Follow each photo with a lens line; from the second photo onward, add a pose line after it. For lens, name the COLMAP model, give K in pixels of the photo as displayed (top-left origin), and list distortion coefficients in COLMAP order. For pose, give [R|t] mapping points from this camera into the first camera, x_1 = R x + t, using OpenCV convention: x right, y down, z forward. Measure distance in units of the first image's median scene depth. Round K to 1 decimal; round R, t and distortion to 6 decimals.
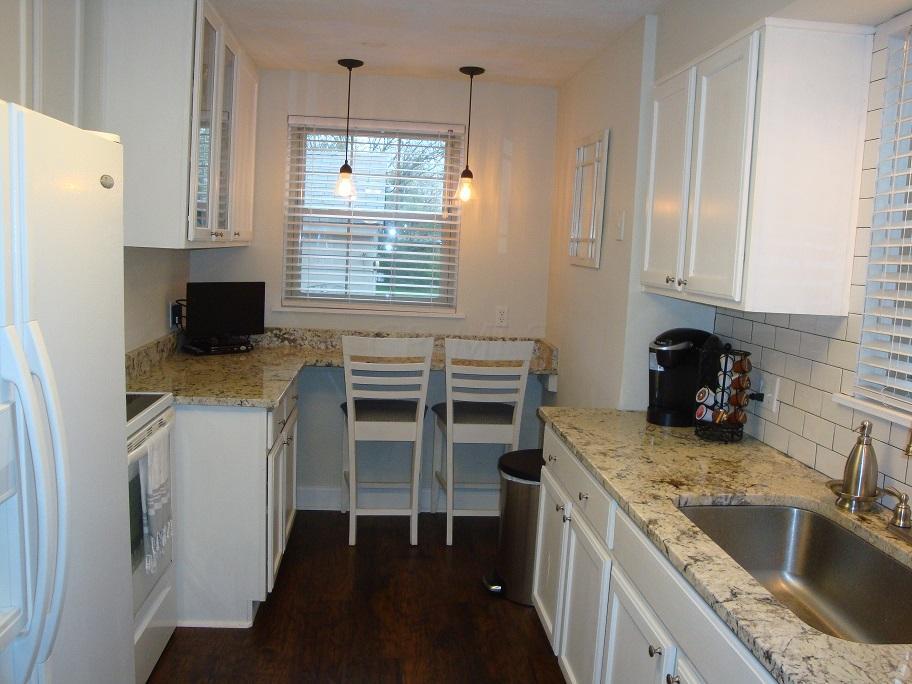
lens RADIAL K [[762.4, 0, 456.0], [0, 762.4, 342.0], [0, 0, 1]] dist [-0.117418, 0.005361]
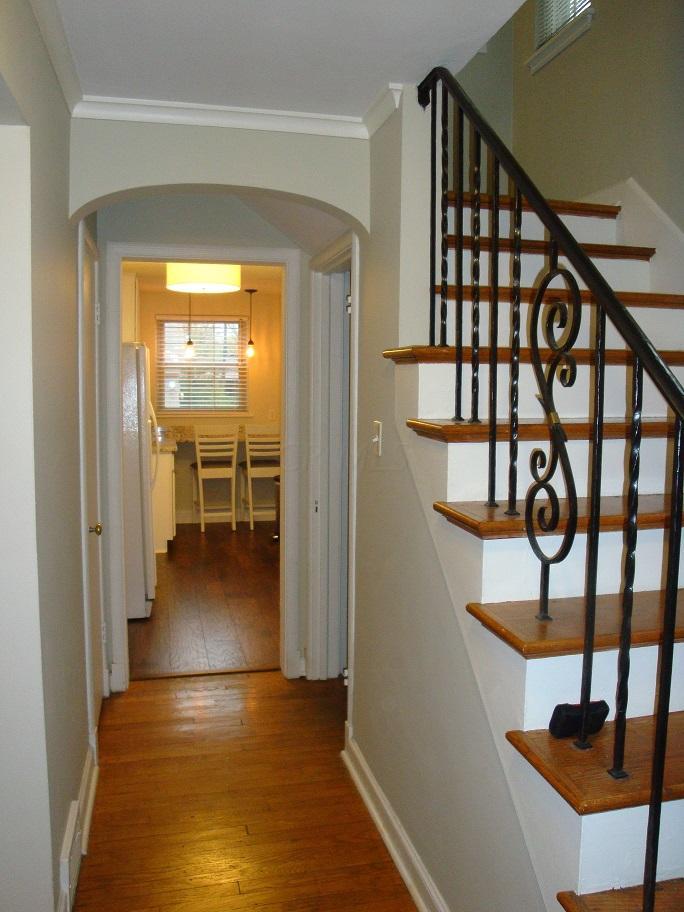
lens RADIAL K [[762.4, 0, 342.0], [0, 762.4, 456.0], [0, 0, 1]] dist [-0.117418, 0.005361]
pose [[0.989594, -0.055532, 0.132740, -0.027431], [0.058118, 0.998187, -0.015681, 0.111588], [-0.131629, 0.023232, 0.991027, -0.929784]]
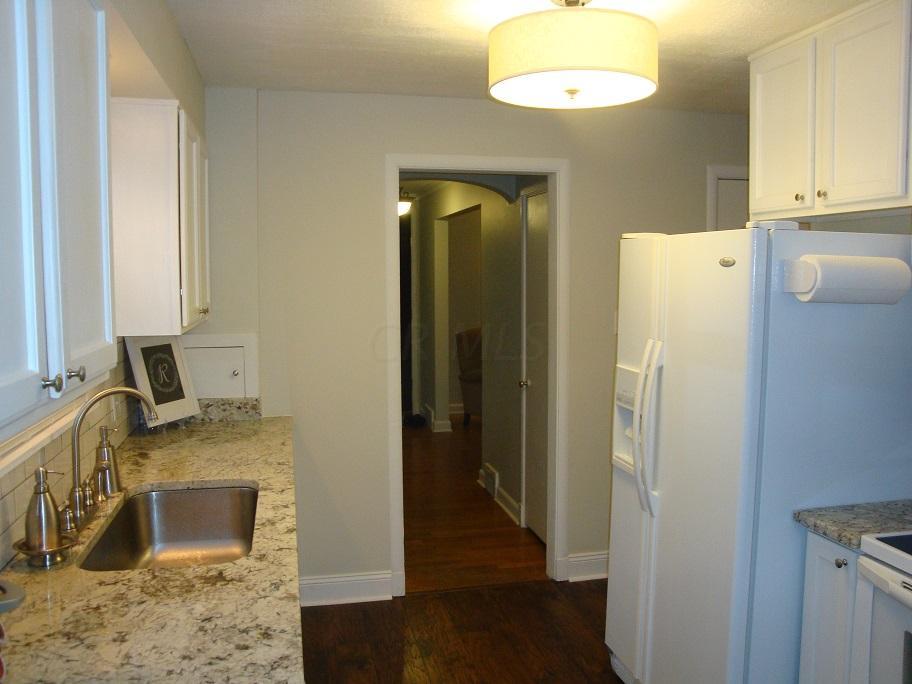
lens RADIAL K [[762.4, 0, 456.0], [0, 762.4, 342.0], [0, 0, 1]] dist [-0.117418, 0.005361]
pose [[-0.989694, -0.033532, -0.139217, 0.175814], [-0.060739, 0.978709, 0.196062, -0.280681], [0.129678, 0.202497, -0.970659, 2.044121]]
